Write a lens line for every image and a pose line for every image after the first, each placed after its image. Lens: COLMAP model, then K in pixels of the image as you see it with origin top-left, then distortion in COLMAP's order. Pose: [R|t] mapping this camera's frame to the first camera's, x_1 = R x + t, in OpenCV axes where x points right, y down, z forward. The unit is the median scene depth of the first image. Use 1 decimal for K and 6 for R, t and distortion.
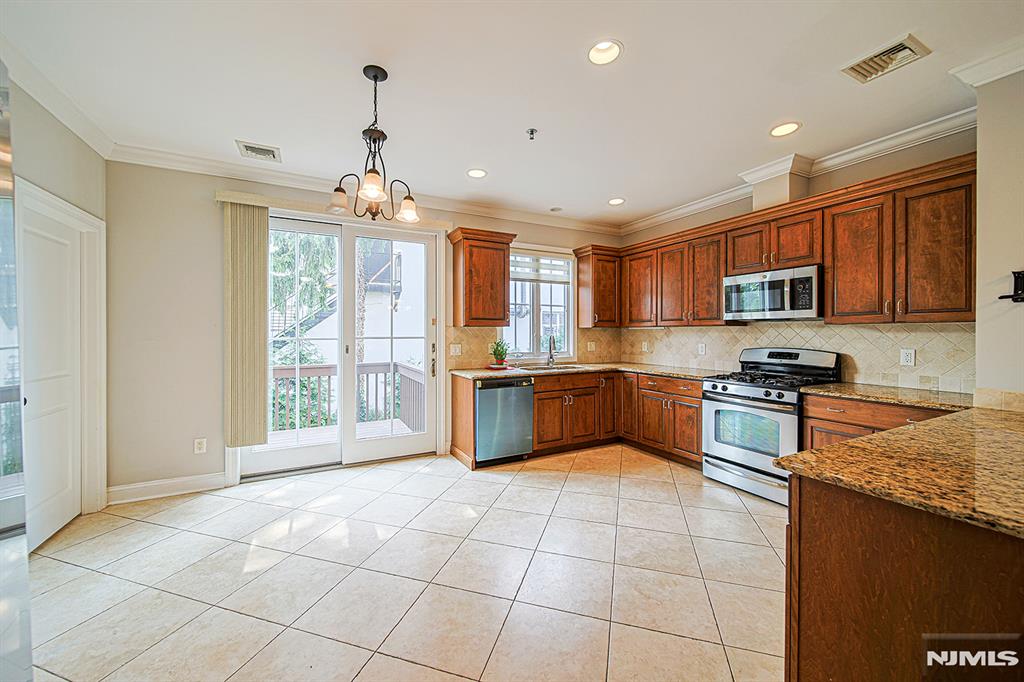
lens RADIAL K [[384.8, 0, 509.1], [0, 384.8, 335.3], [0, 0, 1]] dist [0.002702, -0.001537]
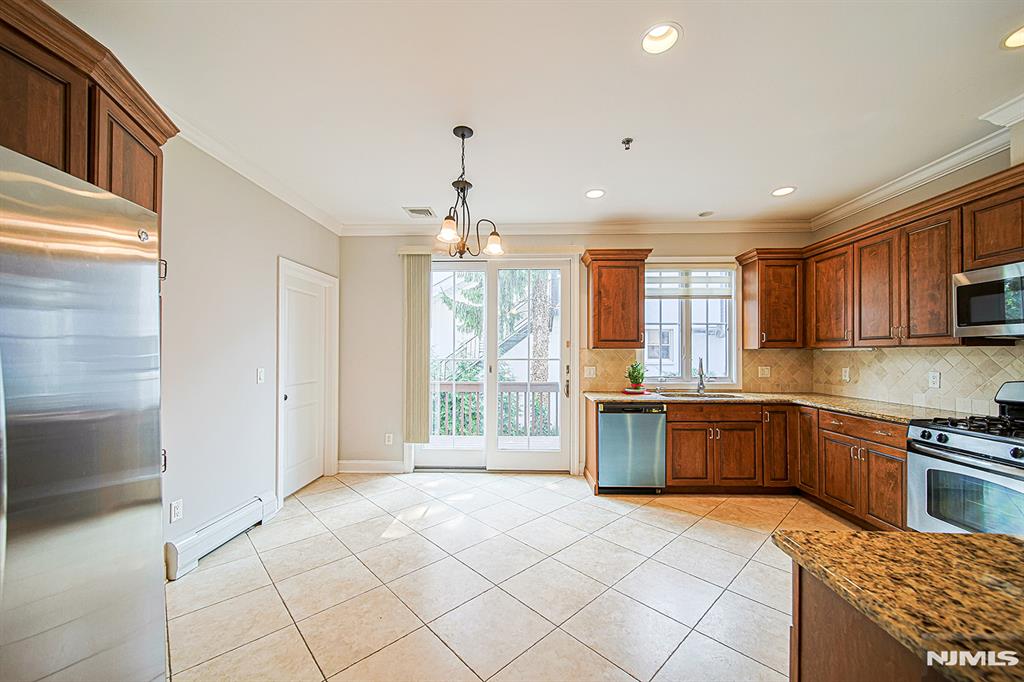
lens RADIAL K [[384.8, 0, 517.7], [0, 384.8, 352.2], [0, 0, 1]] dist [0.002702, -0.001537]
pose [[0.875379, -0.000032, -0.483438, 0.210262], [-0.005486, 0.999935, -0.009999, -0.002698], [0.483407, 0.011405, 0.875322, 0.040540]]
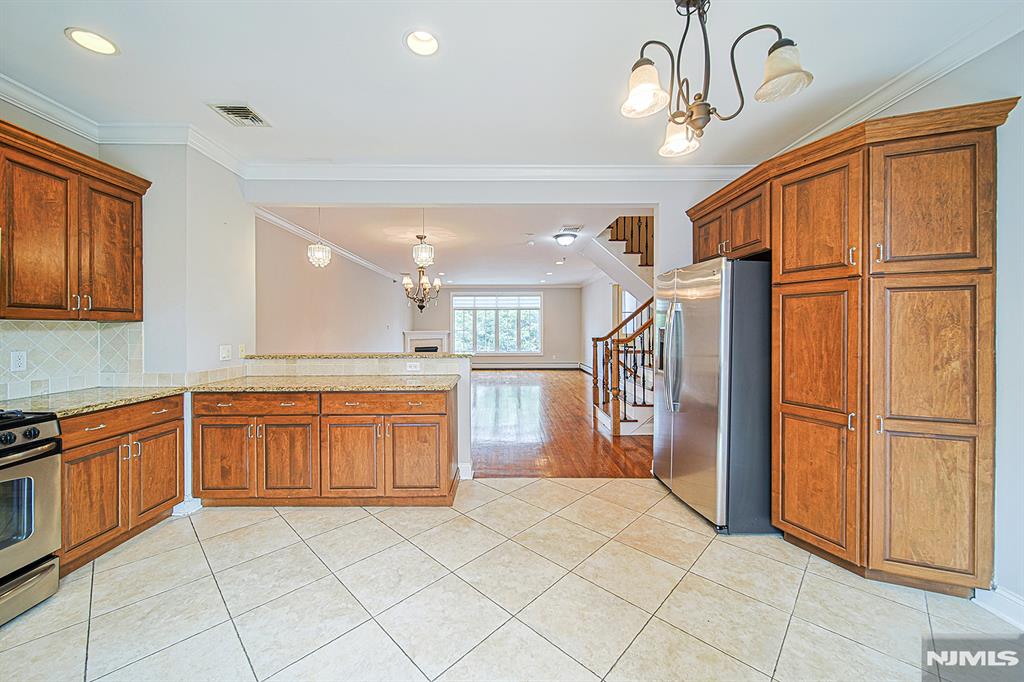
lens RADIAL K [[384.8, 0, 506.9], [0, 384.8, 330.1], [0, 0, 1]] dist [0.002702, -0.001537]
pose [[-0.898406, -0.000950, 0.439165, -0.201830], [0.003946, 0.999940, 0.010235, -0.009892], [-0.439148, 0.010928, -0.898348, 0.968321]]
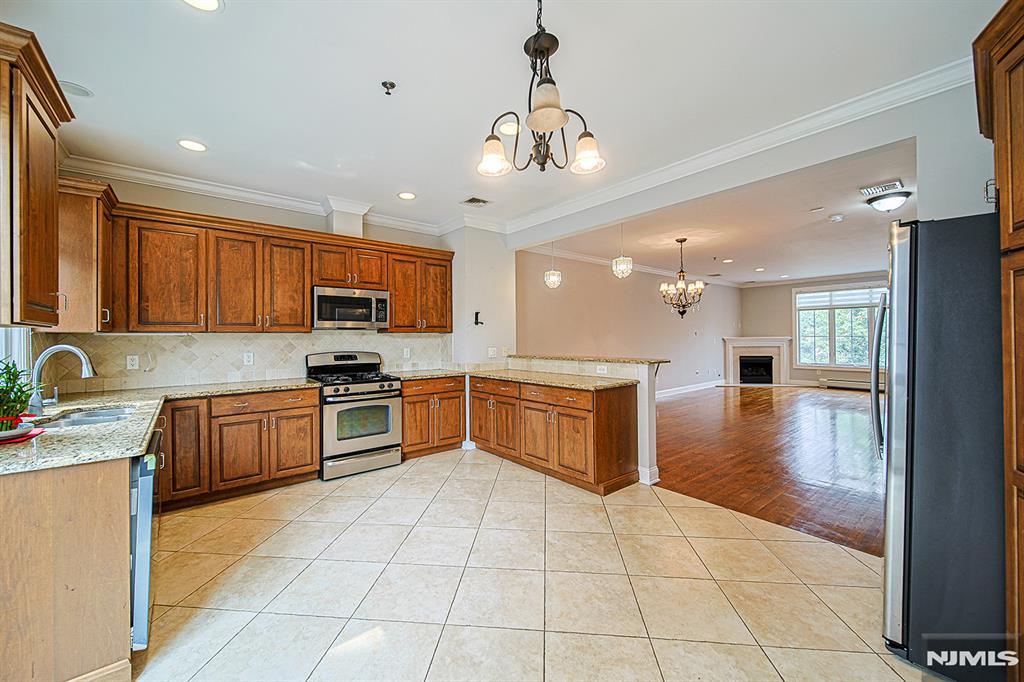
lens RADIAL K [[402.8, 0, 506.2], [0, 402.8, 333.2], [0, 0, 1]] dist [0.001014, -0.001048]
pose [[-0.207557, 0.010525, 0.978166, -0.603686], [0.015178, 0.999856, -0.007538, -0.006987], [-0.978105, 0.013283, -0.207687, 0.711031]]
